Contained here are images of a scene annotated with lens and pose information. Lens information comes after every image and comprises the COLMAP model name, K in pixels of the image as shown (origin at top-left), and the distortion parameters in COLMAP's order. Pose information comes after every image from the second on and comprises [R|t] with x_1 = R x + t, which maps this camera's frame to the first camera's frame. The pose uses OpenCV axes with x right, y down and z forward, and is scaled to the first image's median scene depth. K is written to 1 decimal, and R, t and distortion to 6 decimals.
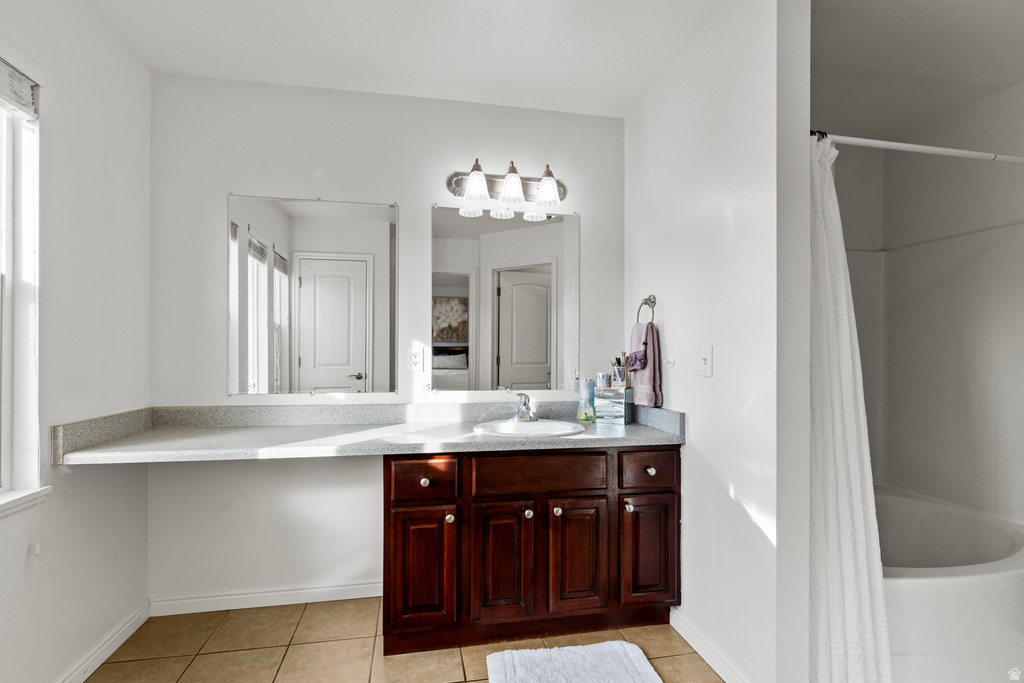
lens RADIAL K [[461.9, 0, 510.3], [0, 461.9, 351.6], [0, 0, 1]] dist [0.000981, -0.000002]
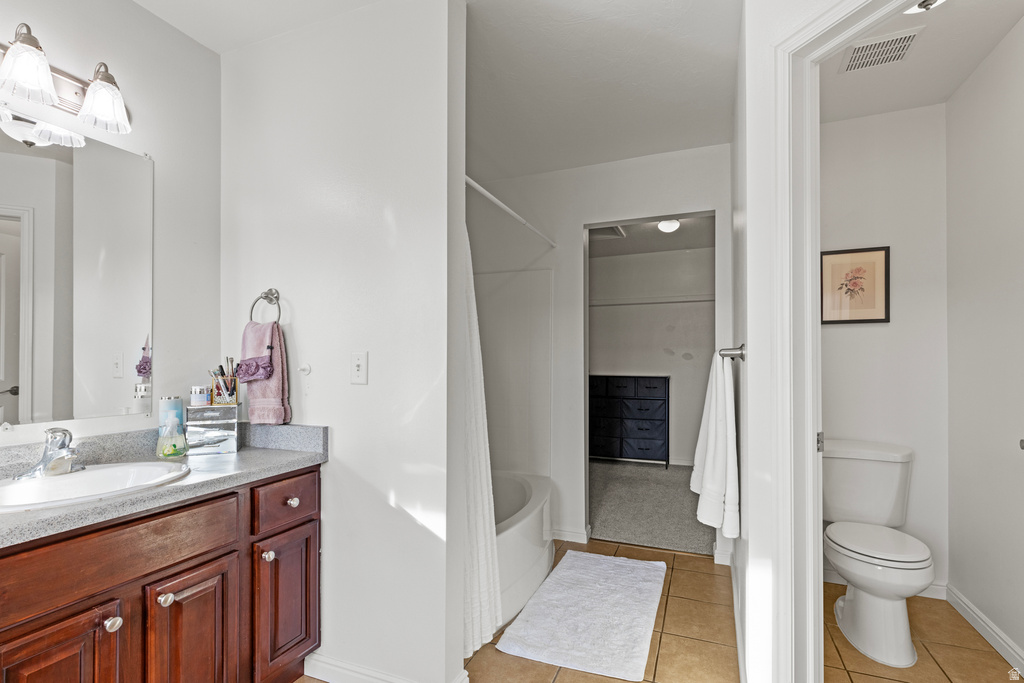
lens RADIAL K [[463.2, 0, 515.5], [0, 463.2, 356.1], [0, 0, 1]] dist [-0.001588, 0.000090]
pose [[0.545572, 0.003949, 0.838055, -0.157581], [-0.000381, 0.999990, -0.004464, 0.001376], [-0.838064, 0.002116, 0.545568, 0.195408]]
